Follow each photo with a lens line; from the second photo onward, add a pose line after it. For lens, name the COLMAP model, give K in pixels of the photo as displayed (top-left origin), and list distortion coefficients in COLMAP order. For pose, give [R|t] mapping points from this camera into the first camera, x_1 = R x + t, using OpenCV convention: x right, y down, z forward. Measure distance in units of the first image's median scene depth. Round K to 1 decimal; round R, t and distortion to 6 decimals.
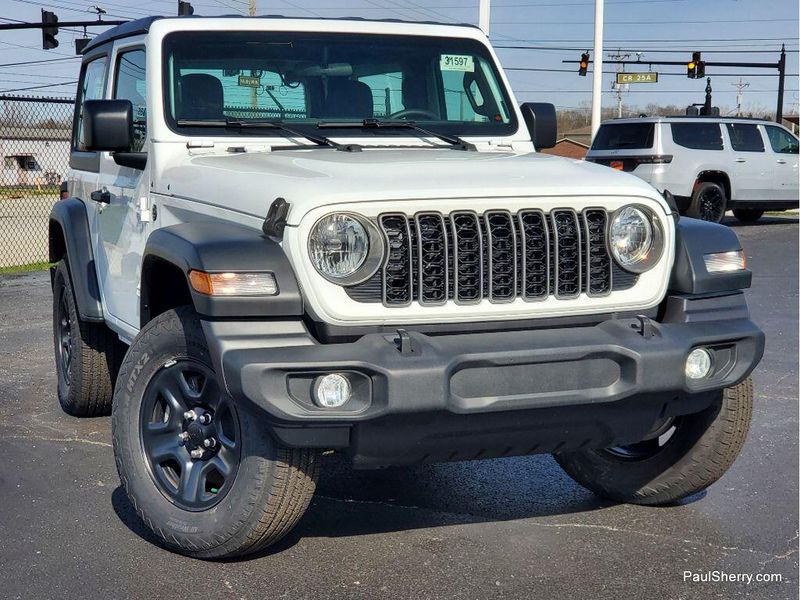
lens RADIAL K [[1484.5, 0, 400.0], [0, 1484.5, 343.0], [0, 0, 1]] dist [0.018169, 0.093467]
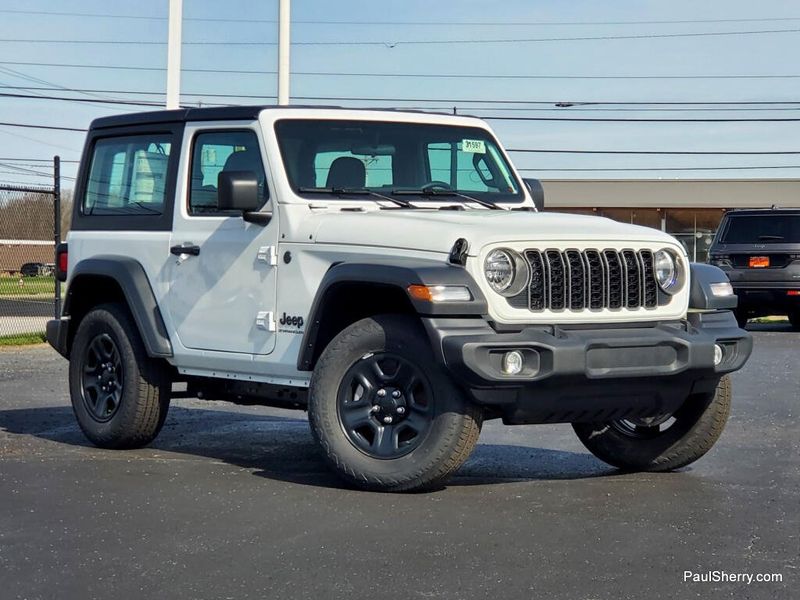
lens RADIAL K [[2421.6, 0, 400.0], [0, 2421.6, 300.0], [0, 0, 1]] dist [-0.466596, 0.956463]
pose [[0.966400, 0.002950, 0.257027, -0.718682], [0.025905, 0.993725, -0.108805, 0.212458], [-0.255735, 0.111808, 0.960260, -1.224898]]
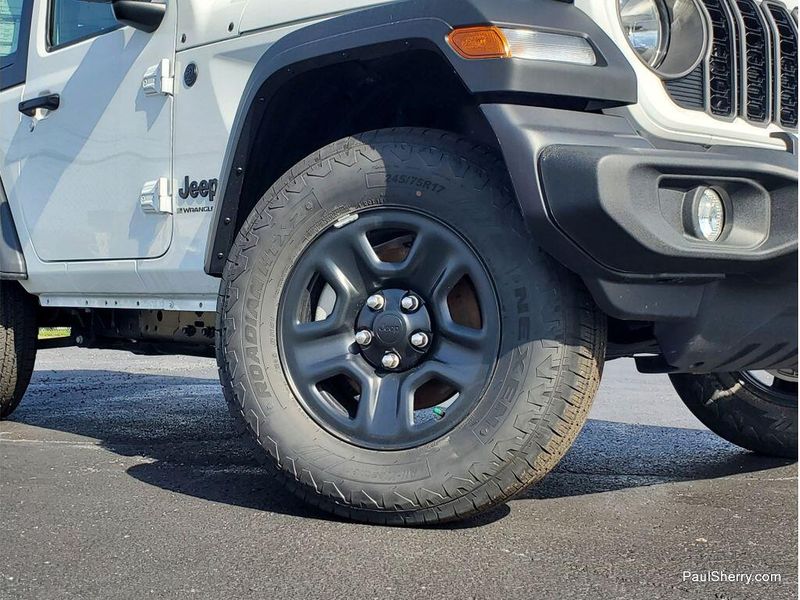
lens RADIAL K [[1207.3, 0, 400.3], [0, 1207.3, 350.9], [0, 0, 1]] dist [0.056054, 0.086379]
pose [[0.950308, -0.002779, 0.311299, -0.294626], [0.033756, 0.994984, -0.094167, 0.119300], [-0.309476, 0.099996, 0.945635, 0.511409]]
